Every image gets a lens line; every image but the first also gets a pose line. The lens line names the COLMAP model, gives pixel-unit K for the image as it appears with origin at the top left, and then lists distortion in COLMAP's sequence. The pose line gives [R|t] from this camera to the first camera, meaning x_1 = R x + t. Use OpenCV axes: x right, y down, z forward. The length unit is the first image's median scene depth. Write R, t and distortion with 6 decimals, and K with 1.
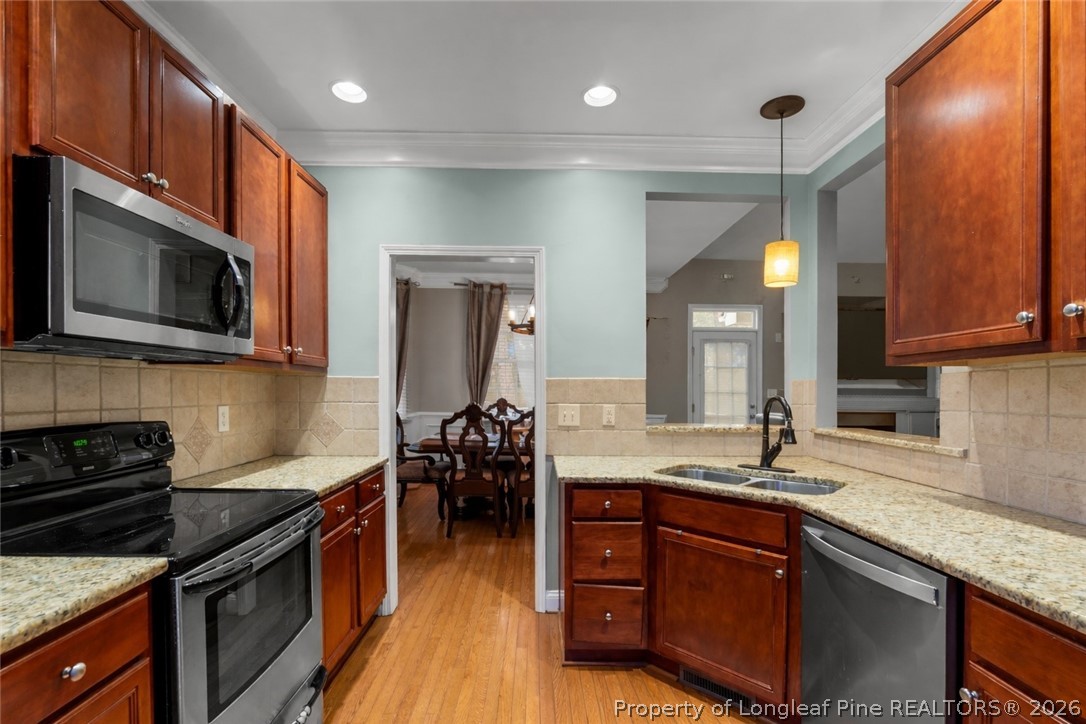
lens RADIAL K [[480.7, 0, 550.0], [0, 480.7, 390.1], [0, 0, 1]] dist [-0.032324, 0.000339]
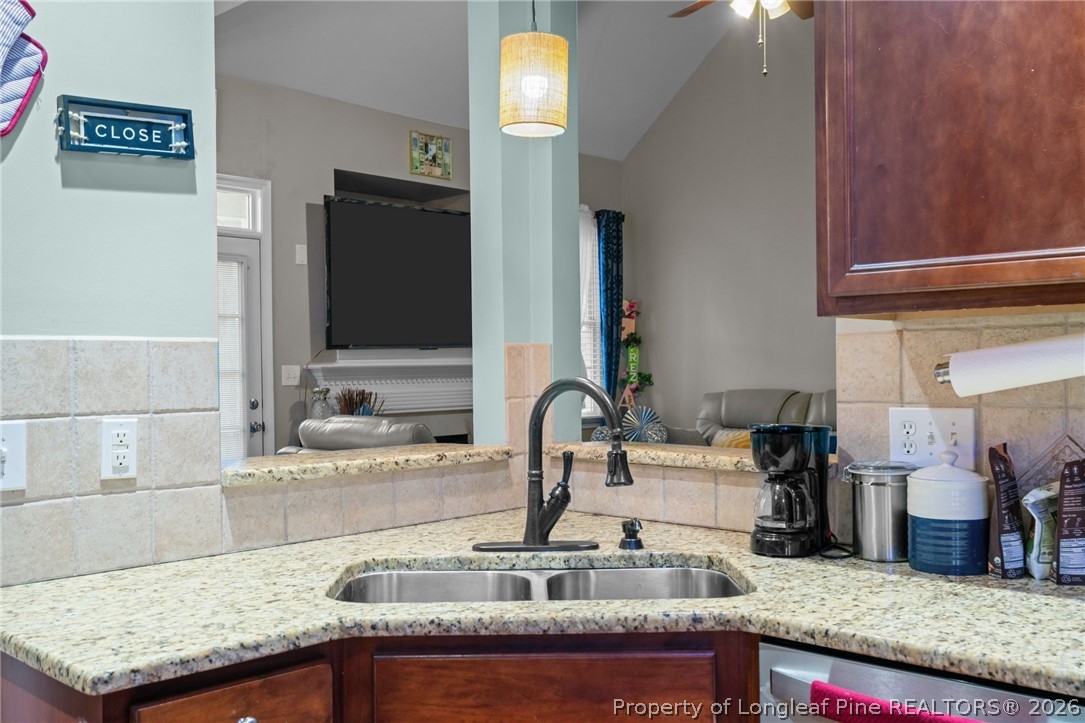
lens RADIAL K [[1019.9, 0, 543.4], [0, 1019.9, 368.3], [0, 0, 1]] dist [0.015310, 0.000000]
pose [[0.705170, -0.014160, 0.708897, -0.228306], [0.014976, 0.999875, 0.005075, -0.004295], [-0.708880, 0.007038, 0.705294, 0.374411]]
